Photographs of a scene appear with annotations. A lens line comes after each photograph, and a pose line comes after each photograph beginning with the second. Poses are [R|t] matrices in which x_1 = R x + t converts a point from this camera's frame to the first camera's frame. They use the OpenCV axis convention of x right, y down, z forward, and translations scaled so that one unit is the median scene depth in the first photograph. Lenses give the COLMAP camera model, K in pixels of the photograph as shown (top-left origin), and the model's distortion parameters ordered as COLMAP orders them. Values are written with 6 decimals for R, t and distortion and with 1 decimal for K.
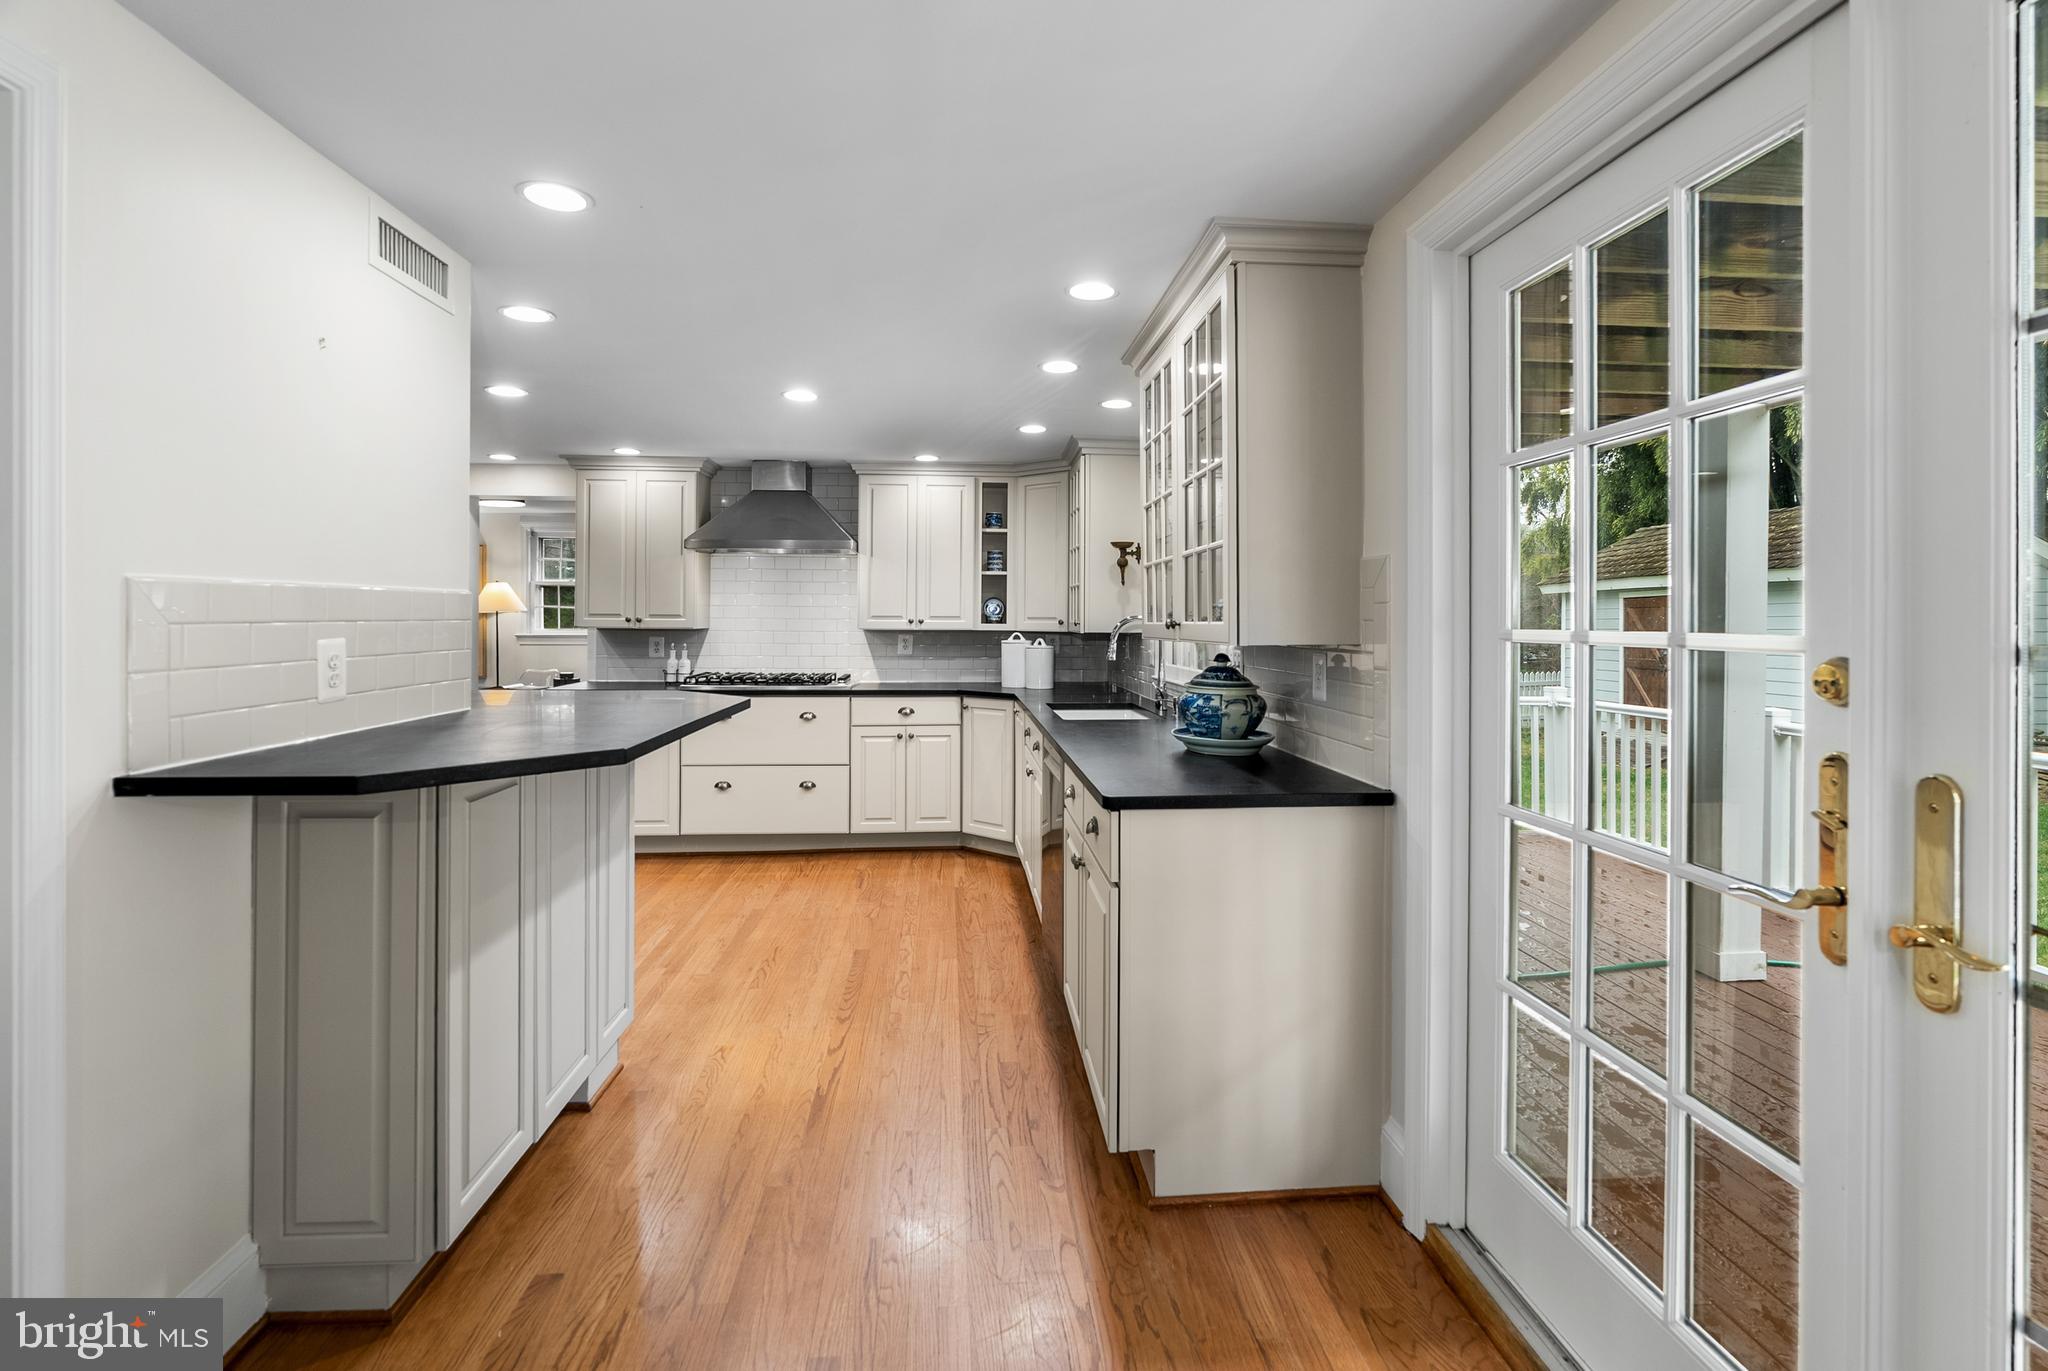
lens RADIAL K [[984.6, 0, 1025.8], [0, 984.6, 598.6], [0, 0, 1]] dist [-0.005416, 0.012944]
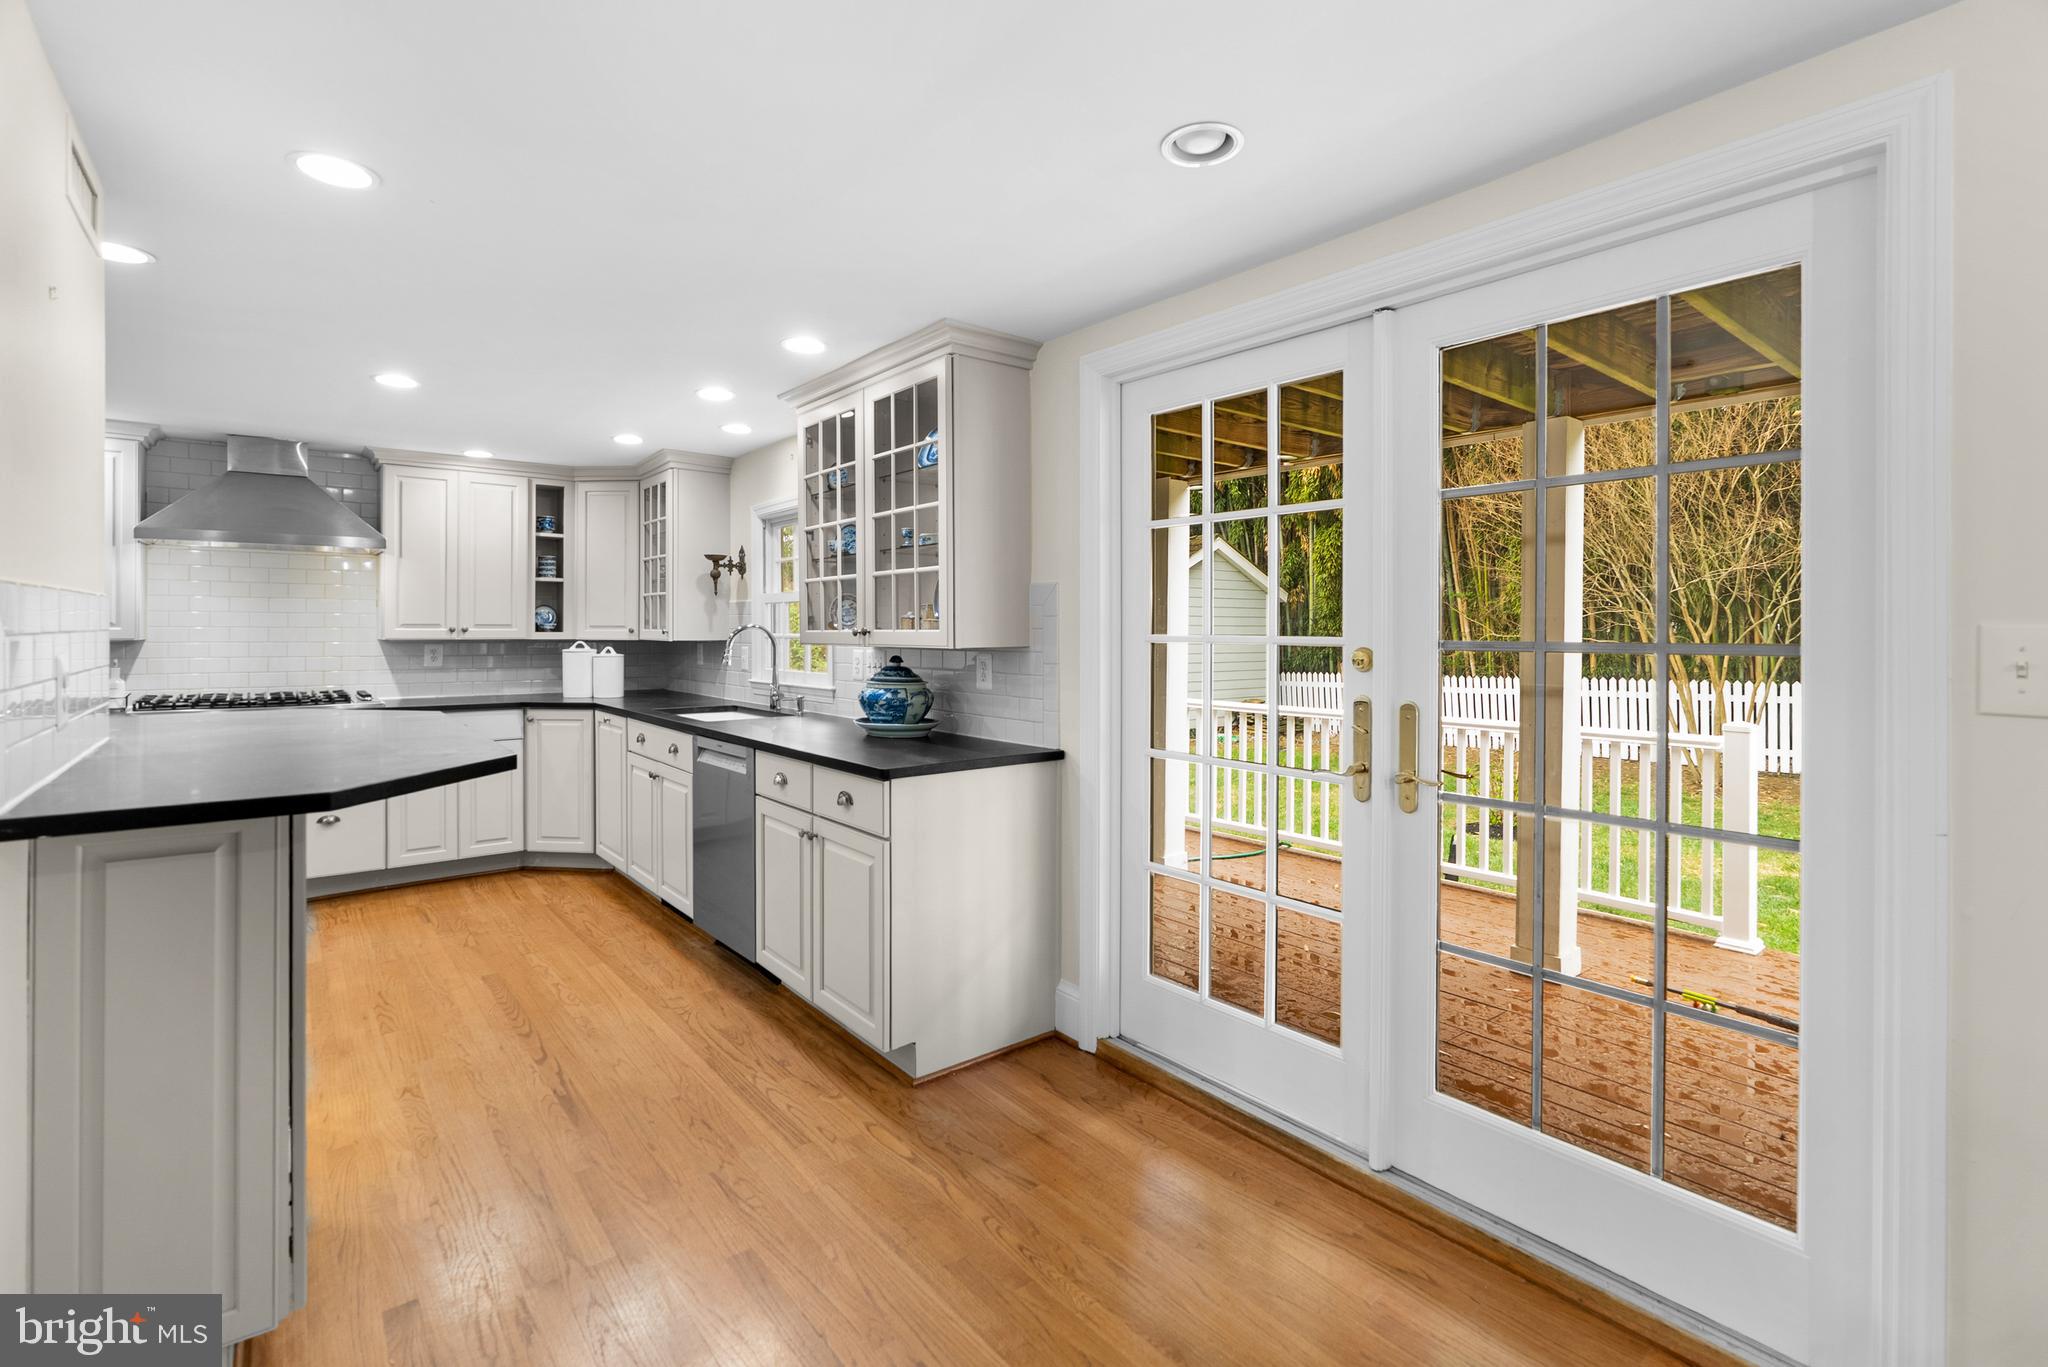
lens RADIAL K [[984.6, 0, 1025.8], [0, 984.6, 596.6], [0, 0, 1]] dist [-0.005416, 0.012944]
pose [[0.825625, 0.015440, 0.564008, -0.300579], [-0.010451, 0.999872, -0.012074, -0.004035], [-0.564122, 0.004075, 0.825681, -0.088411]]
